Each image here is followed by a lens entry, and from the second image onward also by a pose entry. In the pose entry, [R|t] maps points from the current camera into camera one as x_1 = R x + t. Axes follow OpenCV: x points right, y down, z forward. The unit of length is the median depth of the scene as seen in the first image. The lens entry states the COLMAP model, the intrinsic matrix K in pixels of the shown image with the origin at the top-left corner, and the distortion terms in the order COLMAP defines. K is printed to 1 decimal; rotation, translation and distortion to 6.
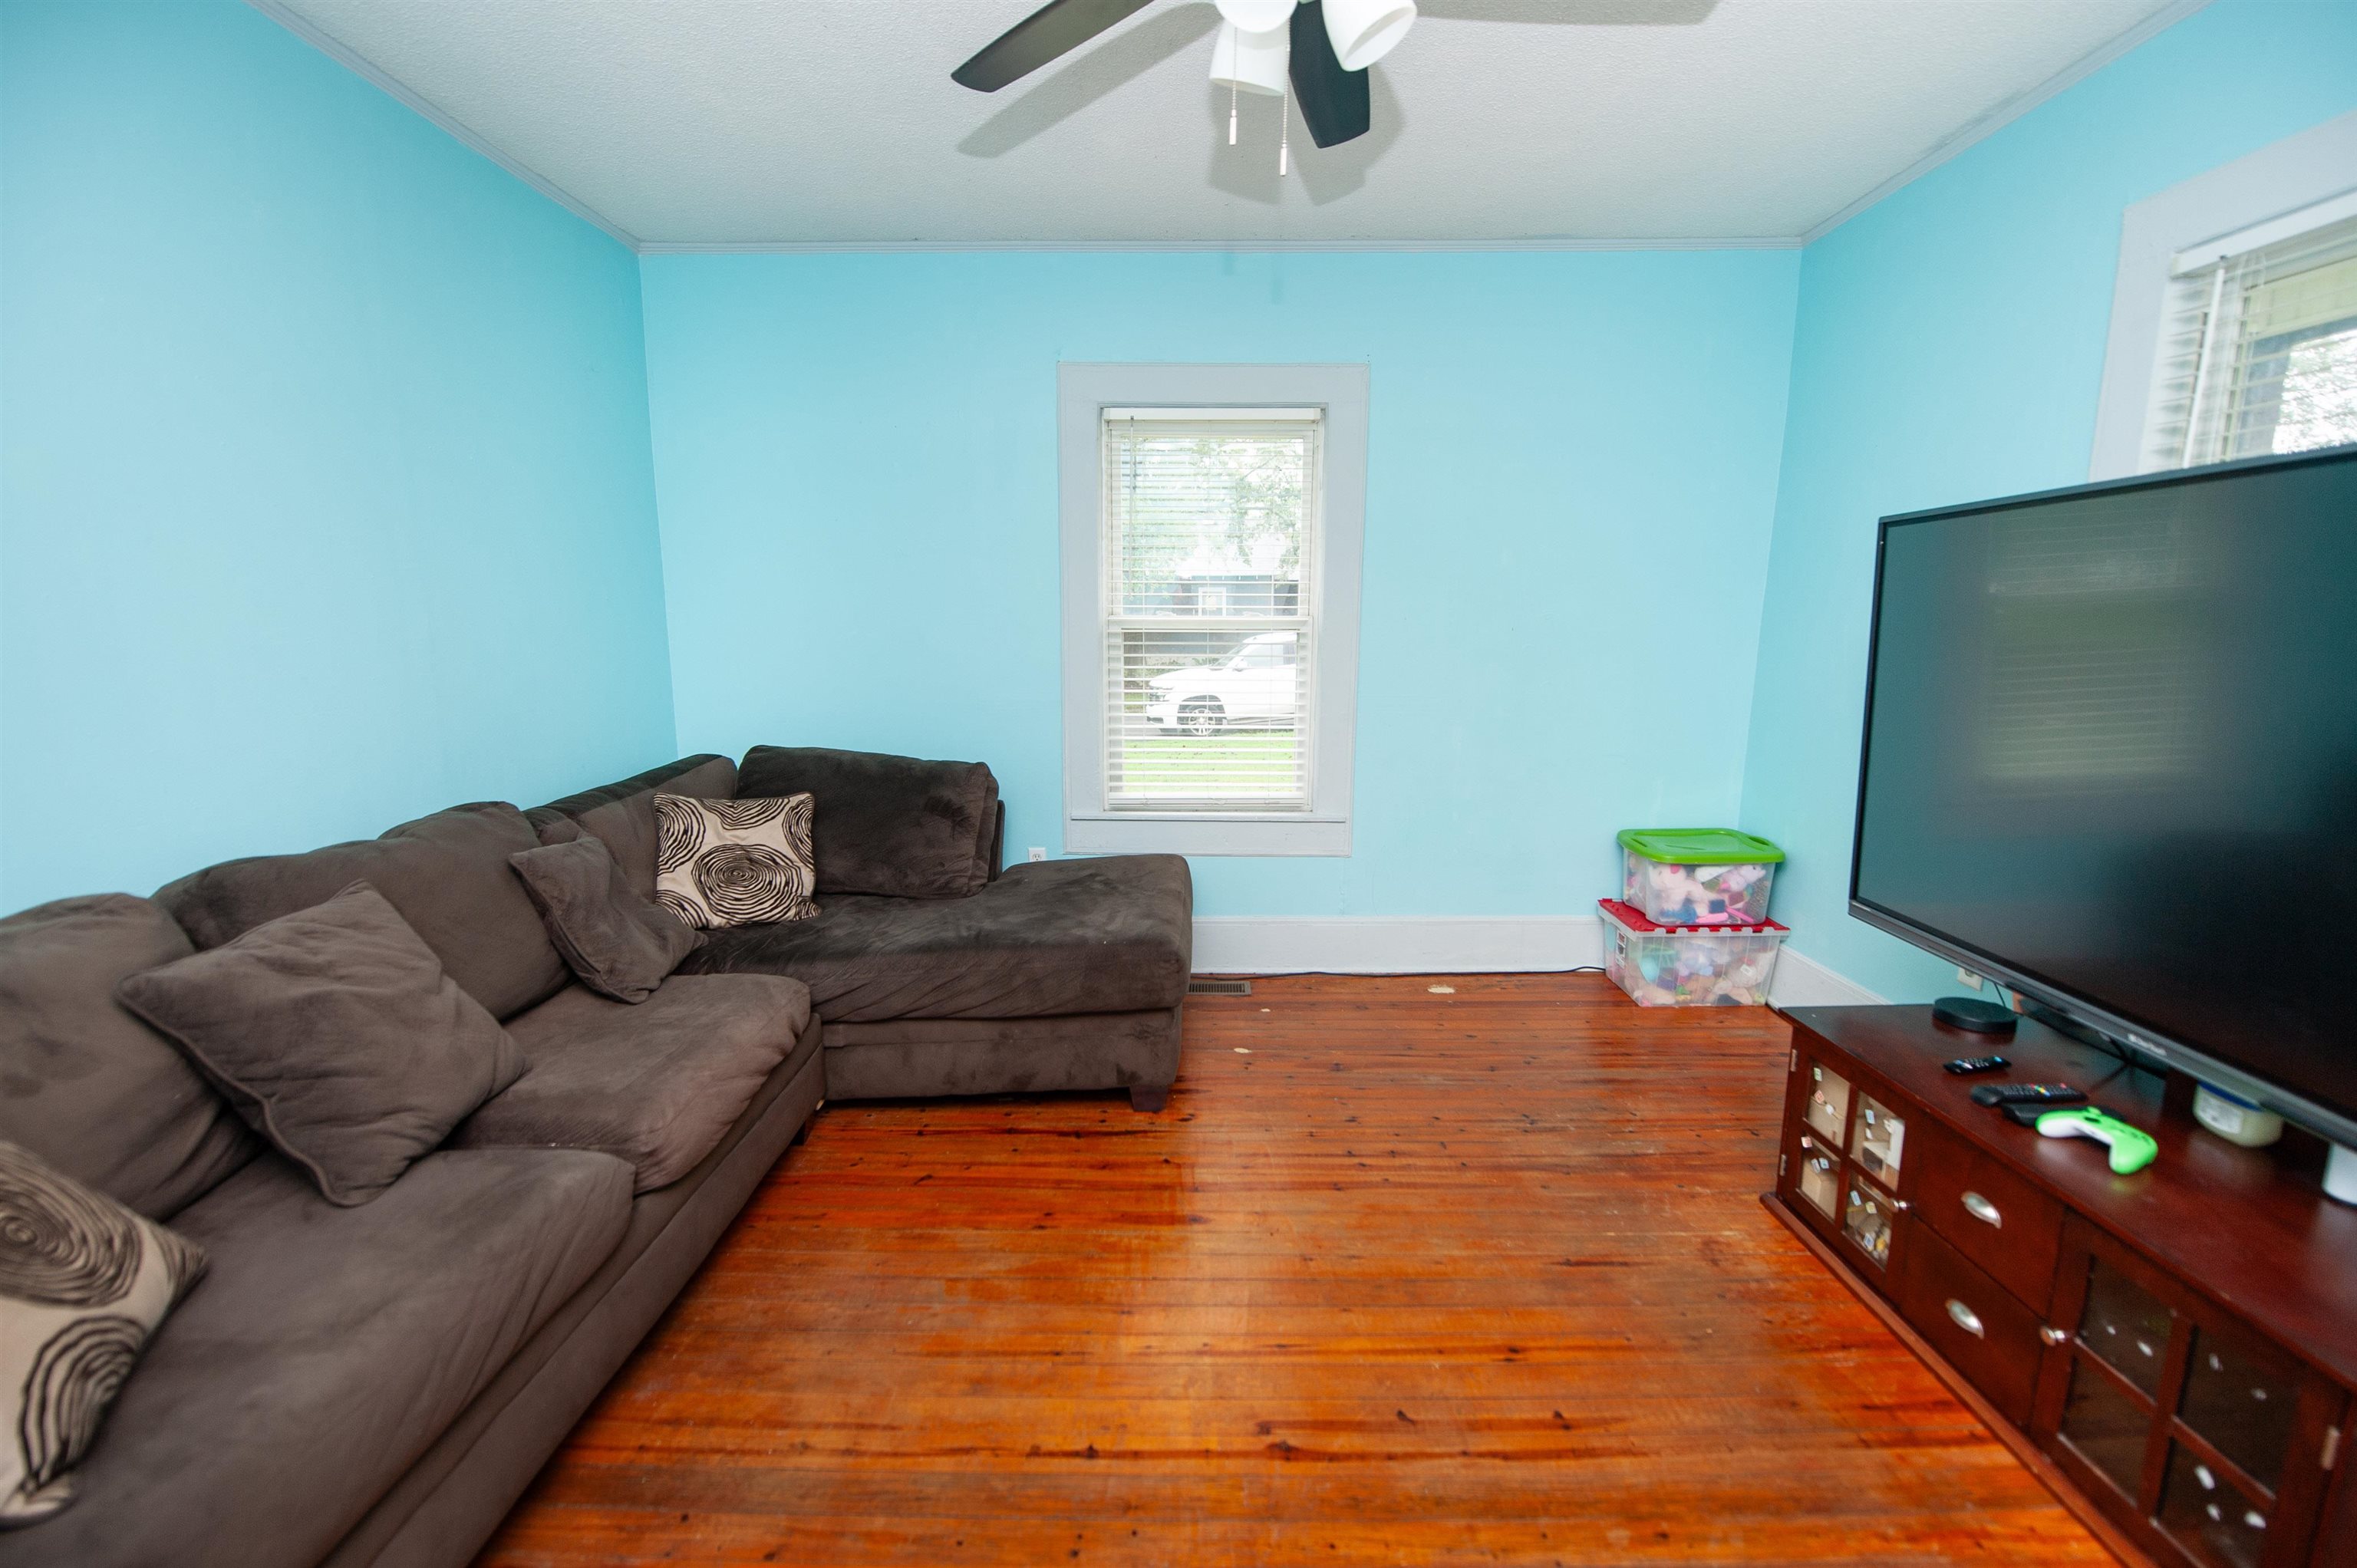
lens RADIAL K [[946.6, 0, 1187.6], [0, 946.6, 784.6], [0, 0, 1]] dist [-0.021046, -0.001508]
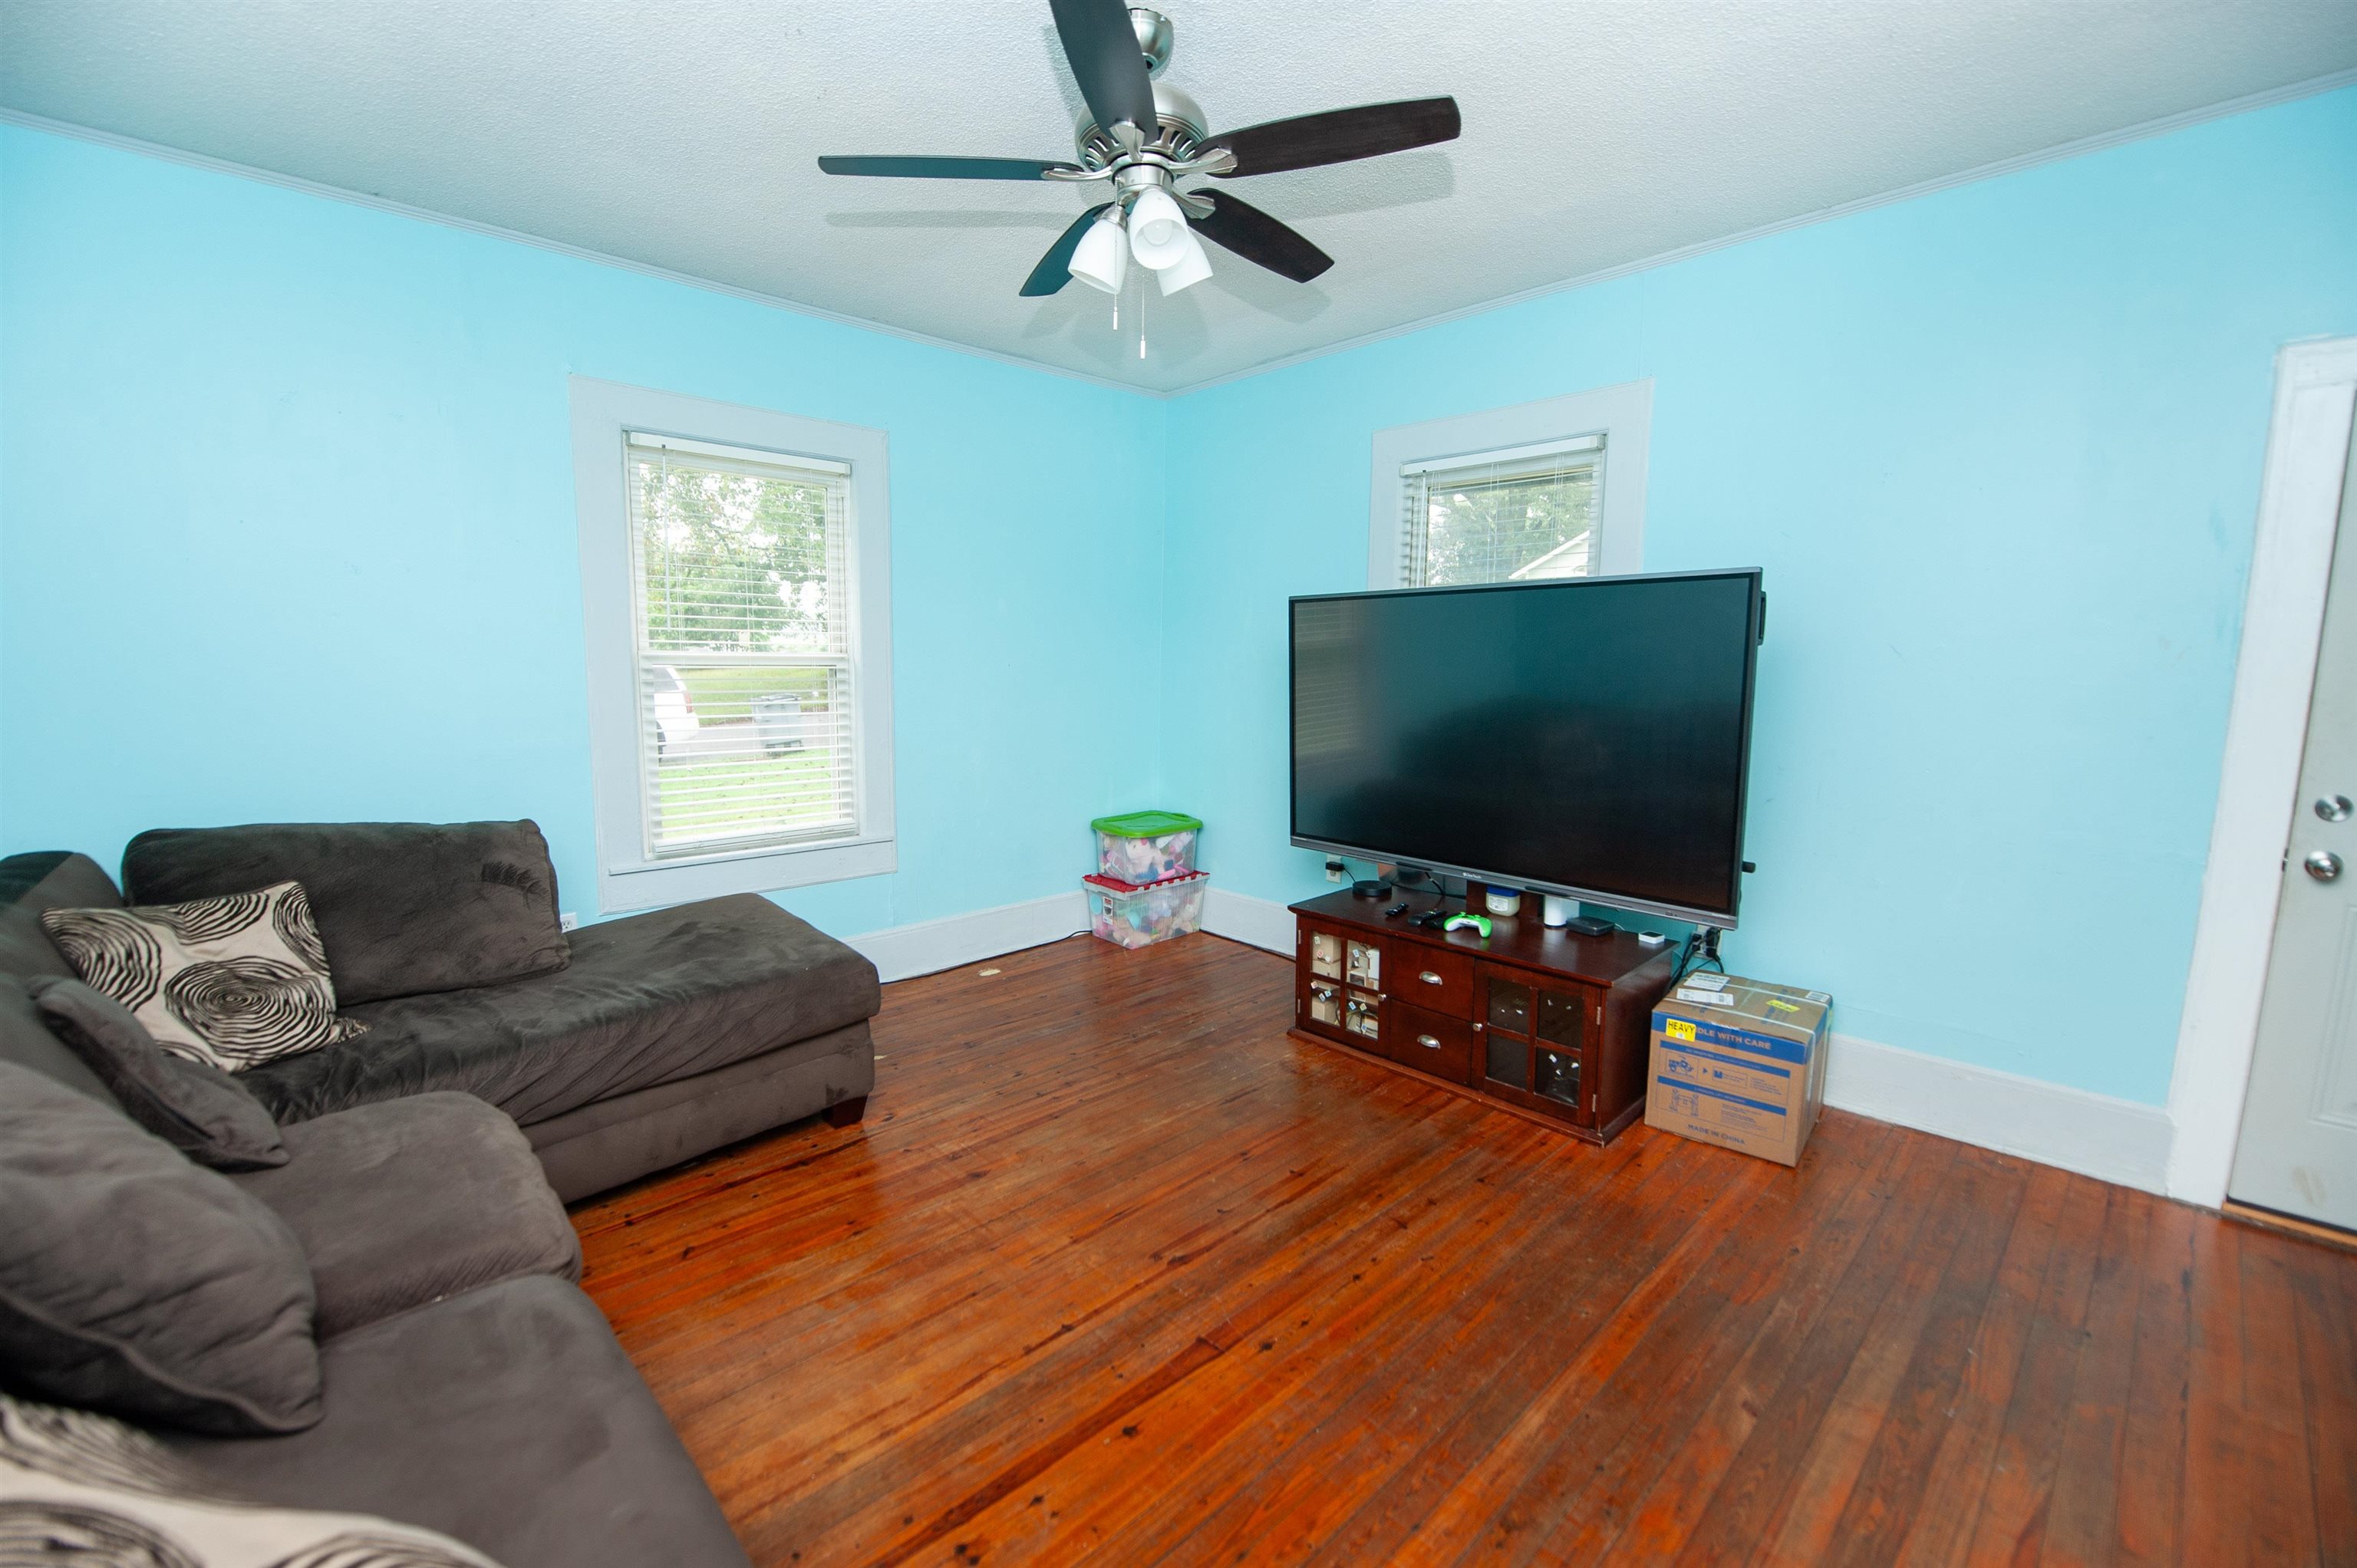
lens RADIAL K [[946.6, 0, 1167.1], [0, 946.6, 781.6], [0, 0, 1]] dist [-0.021046, -0.001508]
pose [[0.729600, -0.082141, 0.678923, -0.485573], [0.108286, 0.994112, 0.003906, 0.002997], [-0.675247, 0.070668, 0.734199, -0.032684]]
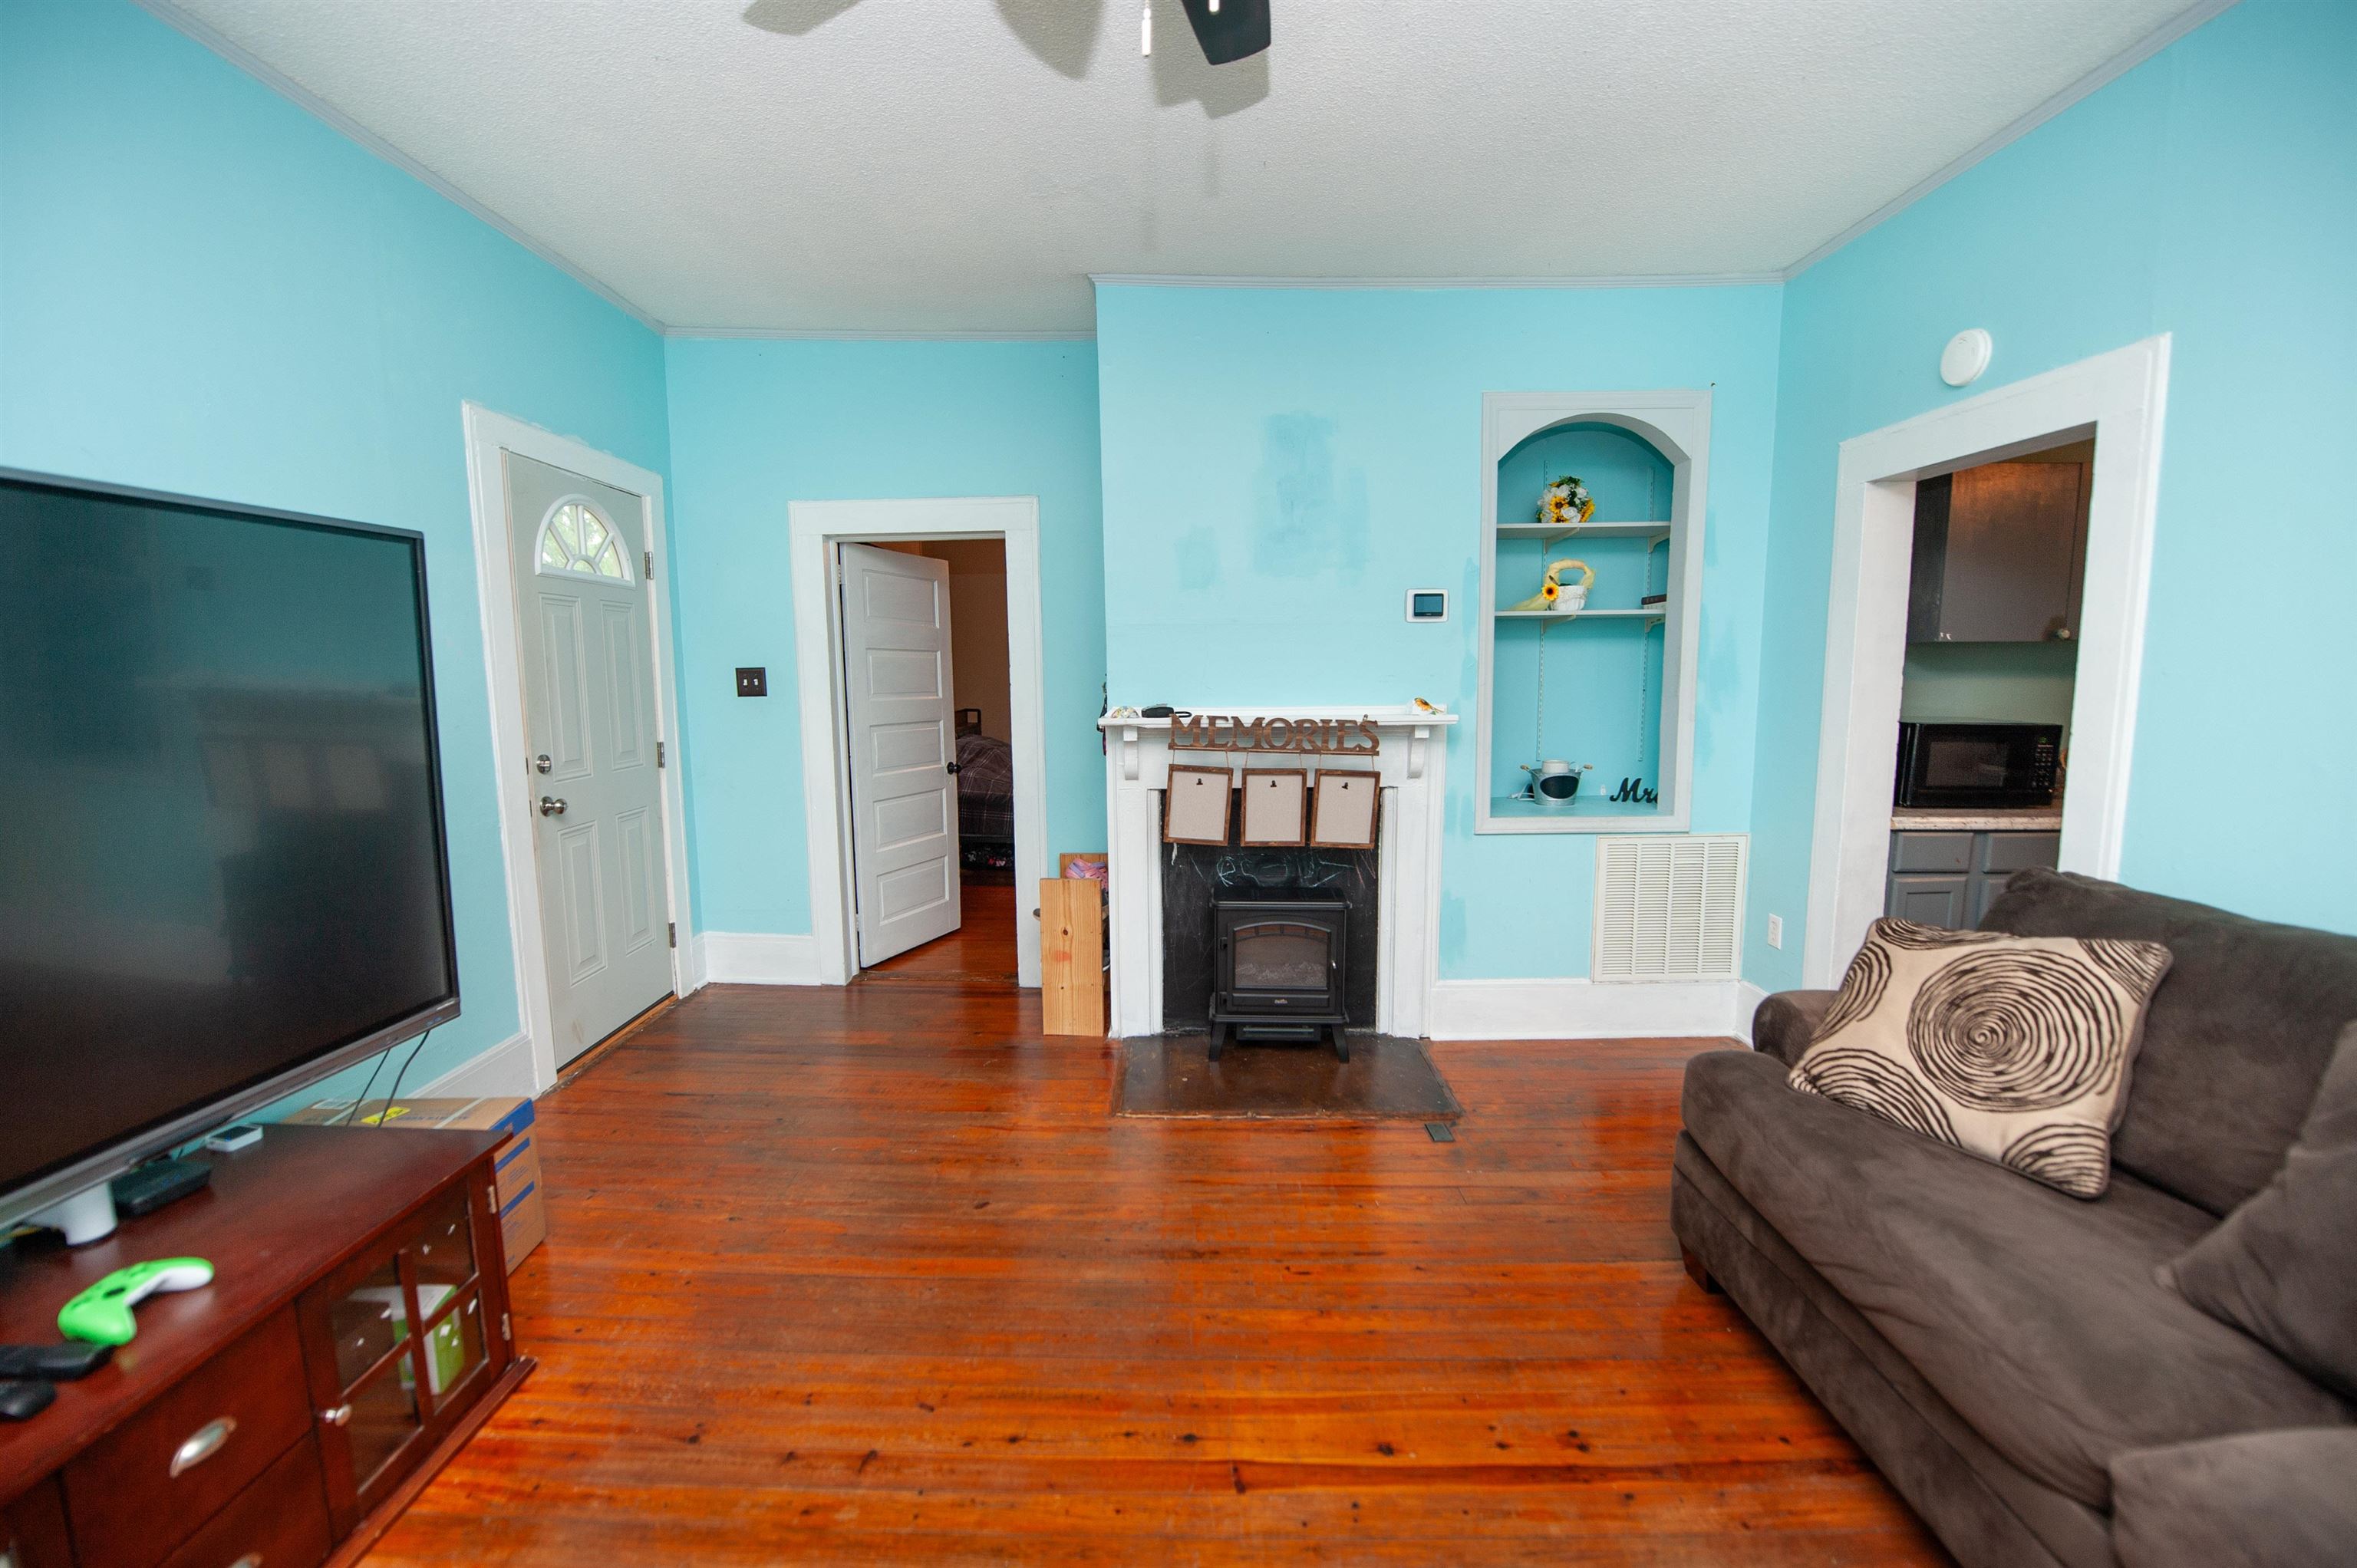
lens RADIAL K [[946.6, 0, 1188.1], [0, 946.6, 786.2], [0, 0, 1]] dist [-0.021046, -0.001508]
pose [[-0.999987, 0.004895, -0.001139, 0.039369], [0.004346, 0.956090, 0.293040, -0.164372], [0.002523, 0.293031, -0.956099, 0.980505]]
